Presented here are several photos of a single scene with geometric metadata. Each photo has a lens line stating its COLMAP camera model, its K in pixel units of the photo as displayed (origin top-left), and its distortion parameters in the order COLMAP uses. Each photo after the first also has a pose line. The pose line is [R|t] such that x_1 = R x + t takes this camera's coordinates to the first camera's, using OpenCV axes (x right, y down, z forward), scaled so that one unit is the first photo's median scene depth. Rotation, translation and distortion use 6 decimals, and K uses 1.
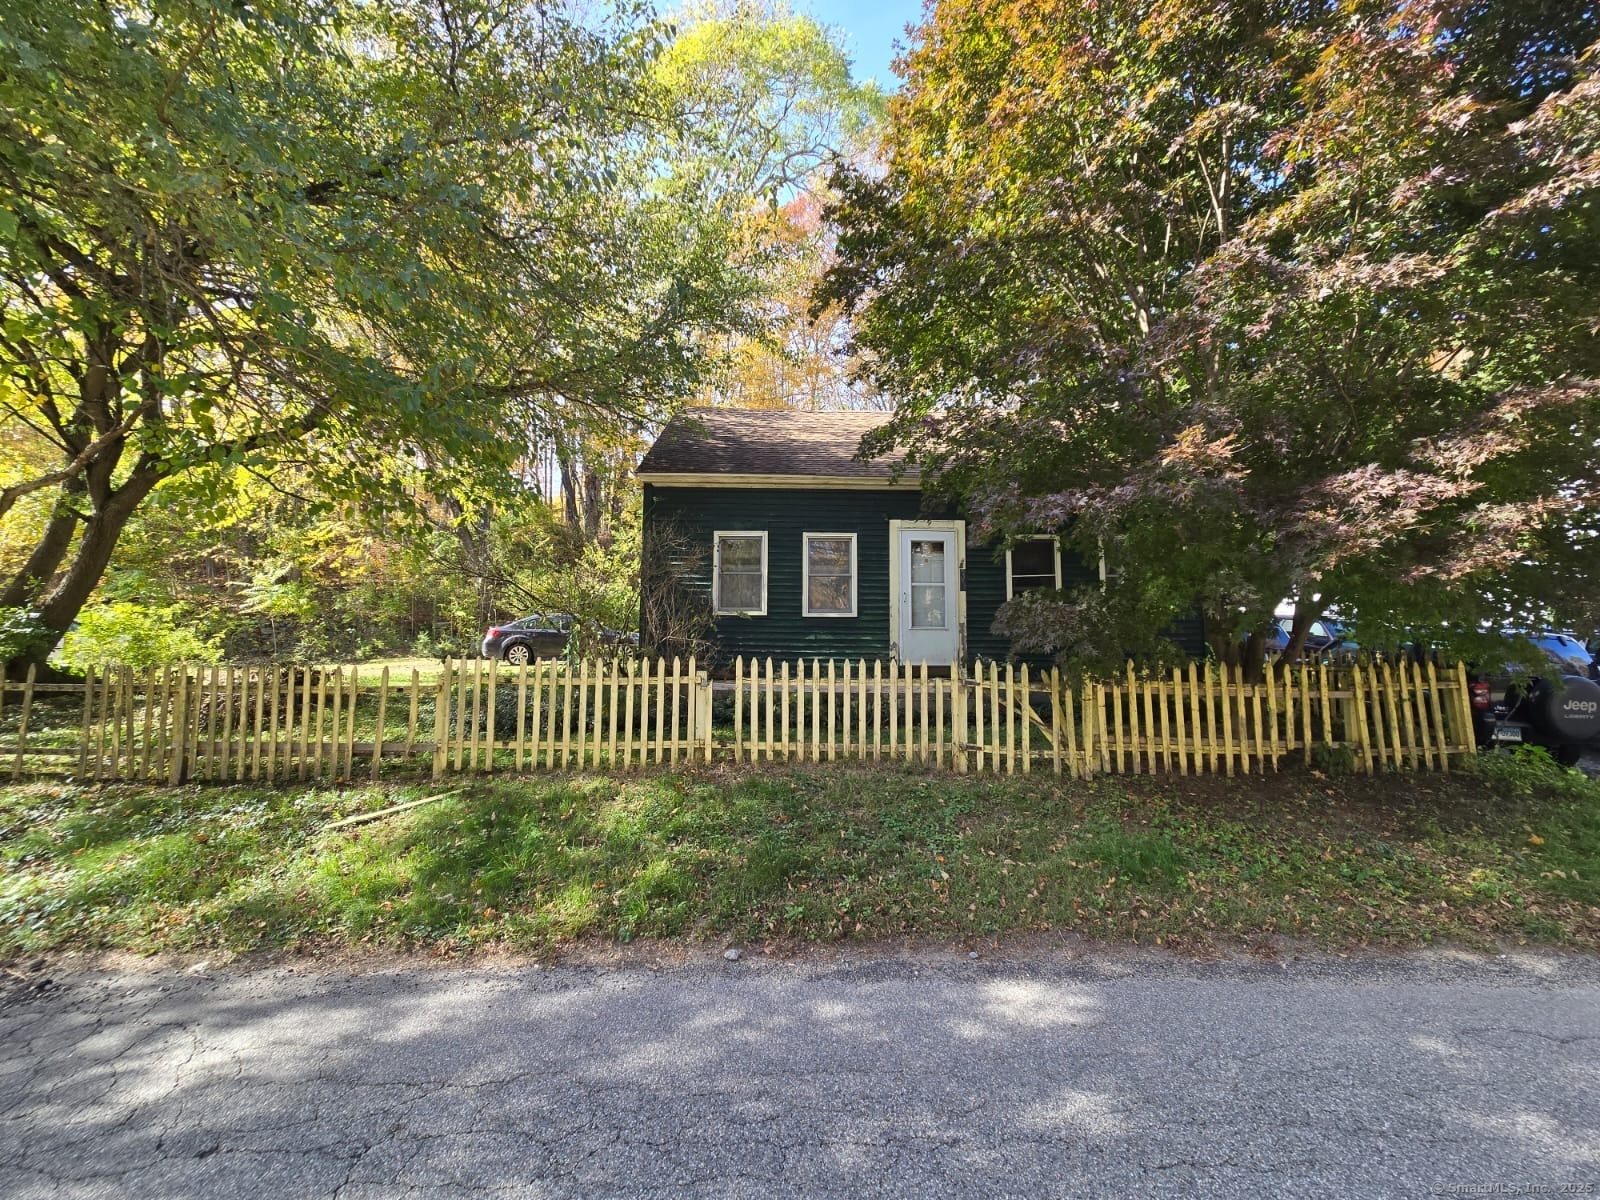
lens RADIAL K [[652.8, 0, 800.0], [0, 652.8, 600.0], [0, 0, 1]] dist [0.000937, 0.000293]
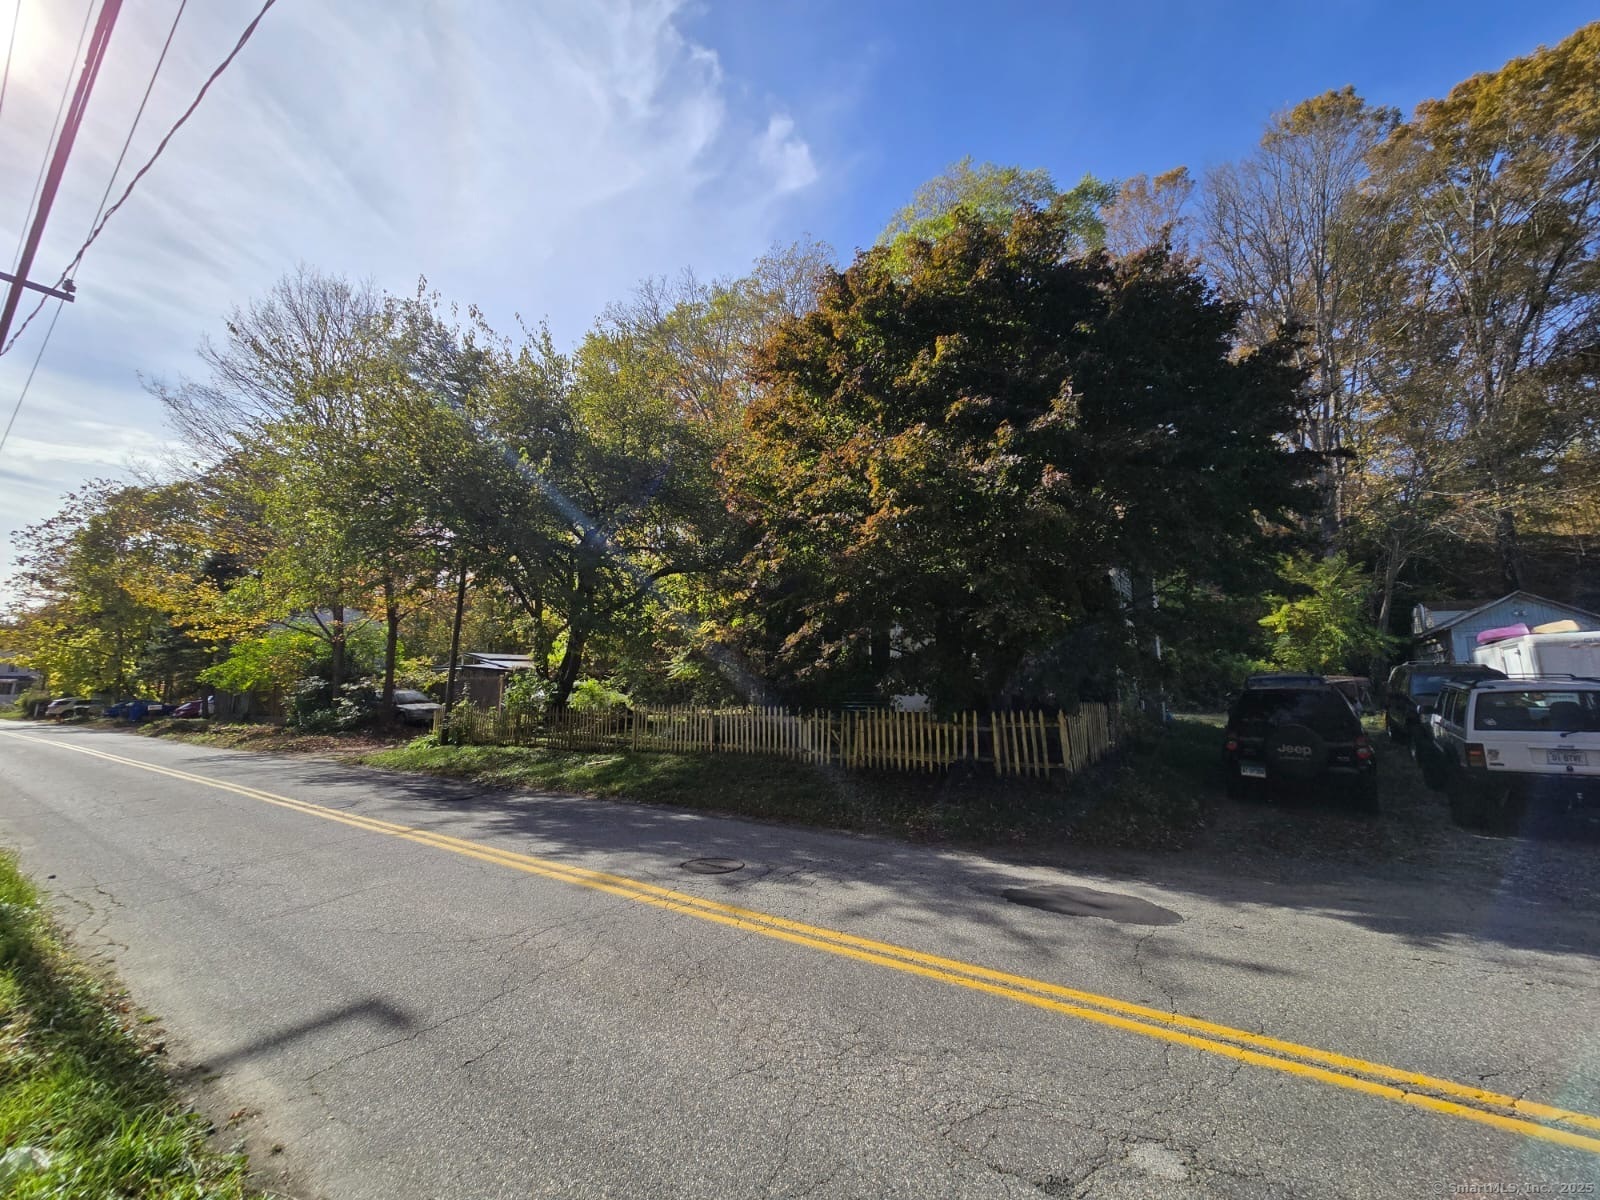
lens RADIAL K [[652.8, 0, 800.0], [0, 652.8, 600.0], [0, 0, 1]] dist [0.000937, 0.000293]
pose [[0.813180, -0.086881, -0.575492, 1.446219], [0.041442, 0.994929, -0.091646, -0.052663], [0.580536, 0.050675, 0.812656, -0.671889]]
